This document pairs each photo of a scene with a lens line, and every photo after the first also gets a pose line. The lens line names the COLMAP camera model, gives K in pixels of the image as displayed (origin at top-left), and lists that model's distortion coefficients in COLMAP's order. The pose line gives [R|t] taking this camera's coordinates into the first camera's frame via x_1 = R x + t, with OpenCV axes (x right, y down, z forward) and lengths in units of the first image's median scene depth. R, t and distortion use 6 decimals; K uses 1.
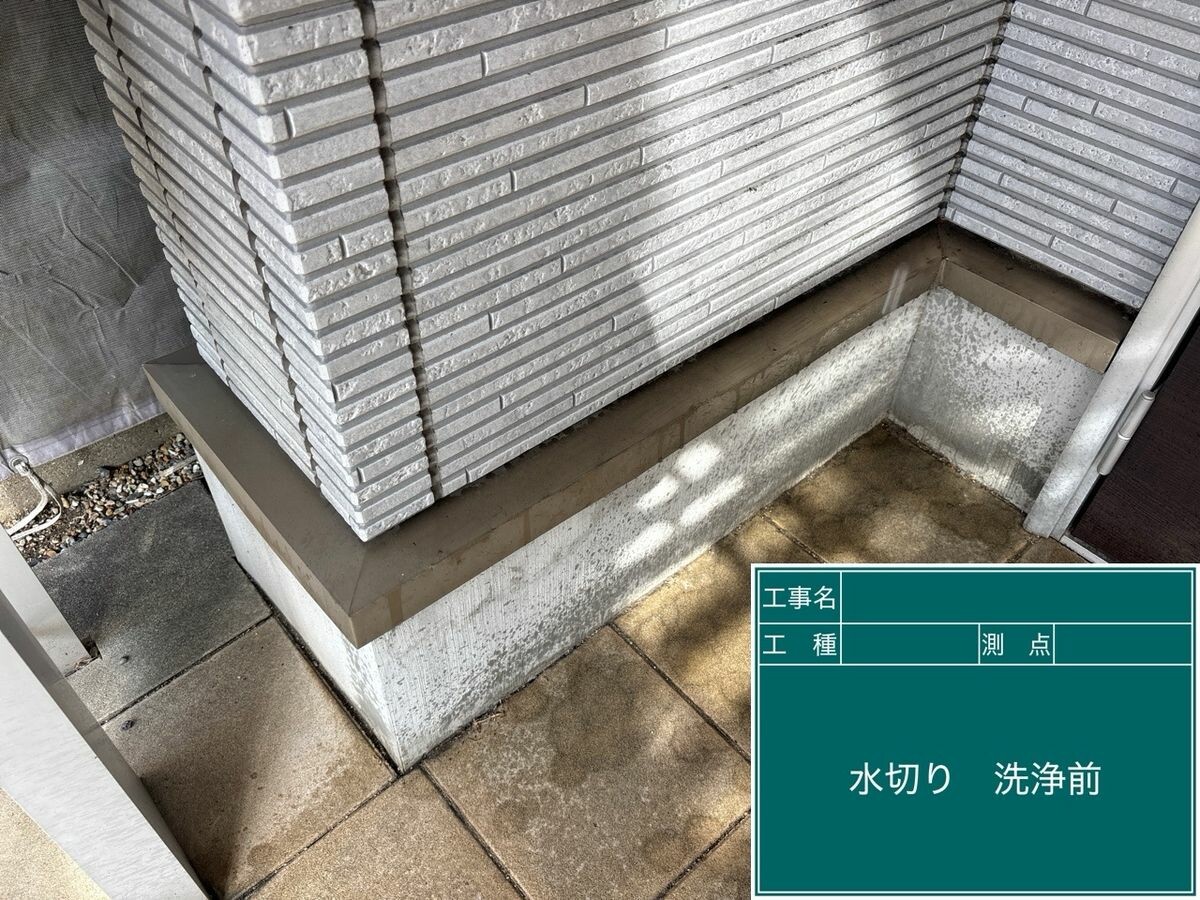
lens RADIAL K [[920.0, 0, 596.5], [0, 920.0, 450.9], [0, 0, 1]] dist [0.020619, -0.042620]
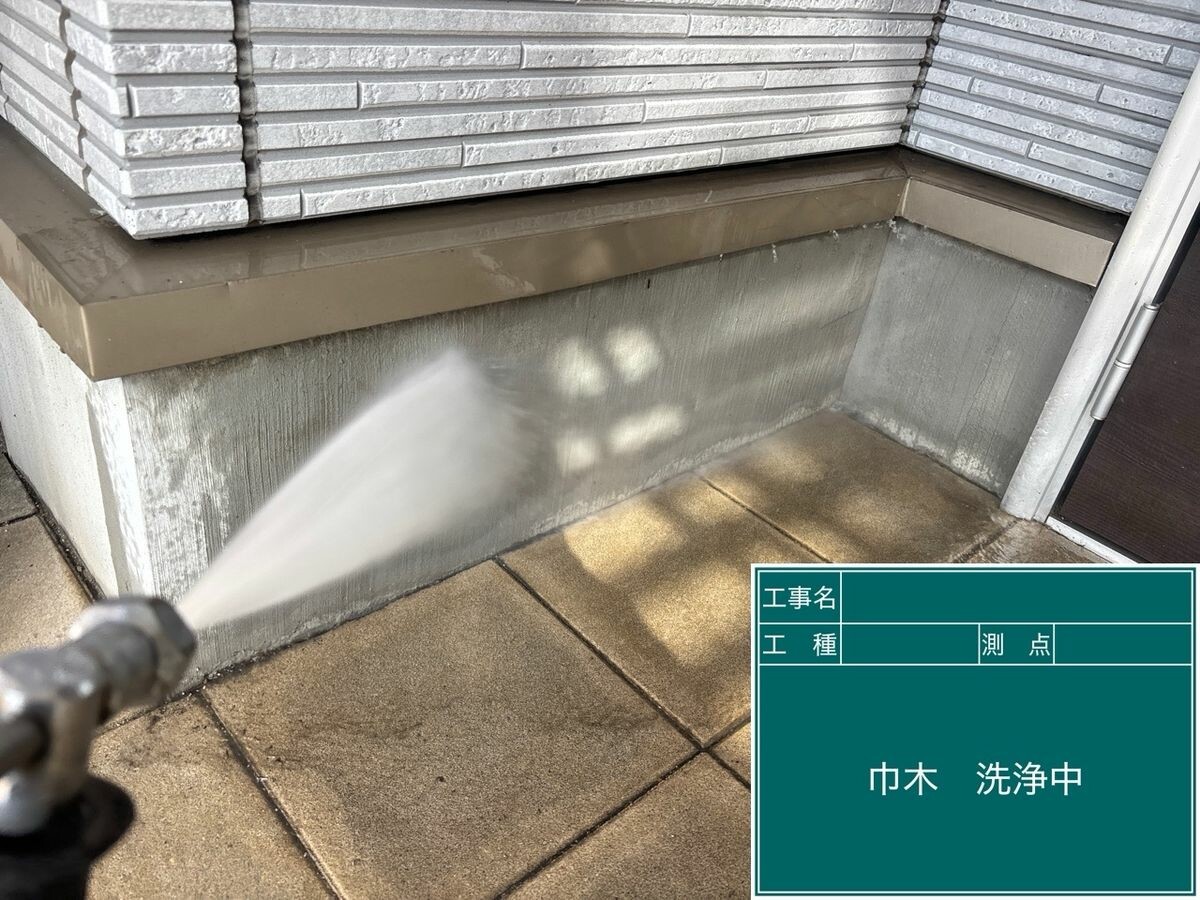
lens RADIAL K [[920.0, 0, 599.8], [0, 920.0, 446.7], [0, 0, 1]] dist [0.020619, -0.042620]
pose [[0.994300, 0.077676, 0.073040, 0.046173], [-0.059298, 0.972170, -0.226648, 0.312037], [-0.088612, 0.221025, 0.971234, 0.270018]]
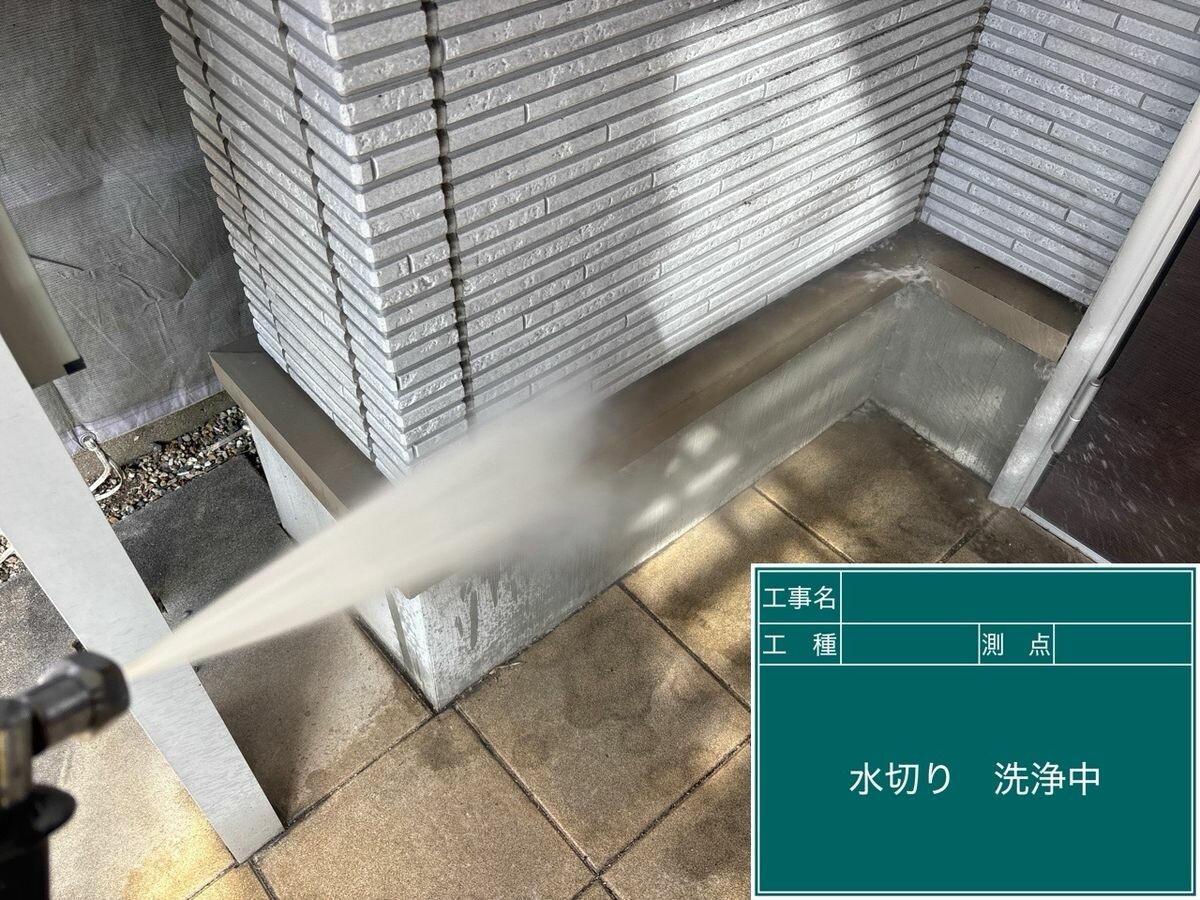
lens RADIAL K [[920.0, 0, 597.7], [0, 920.0, 448.8], [0, 0, 1]] dist [0.020619, -0.042620]
pose [[0.999965, 0.002996, 0.007770, -0.022630], [-0.003192, 0.999674, 0.025335, -0.005933], [-0.007692, -0.025359, 0.999649, -0.139577]]
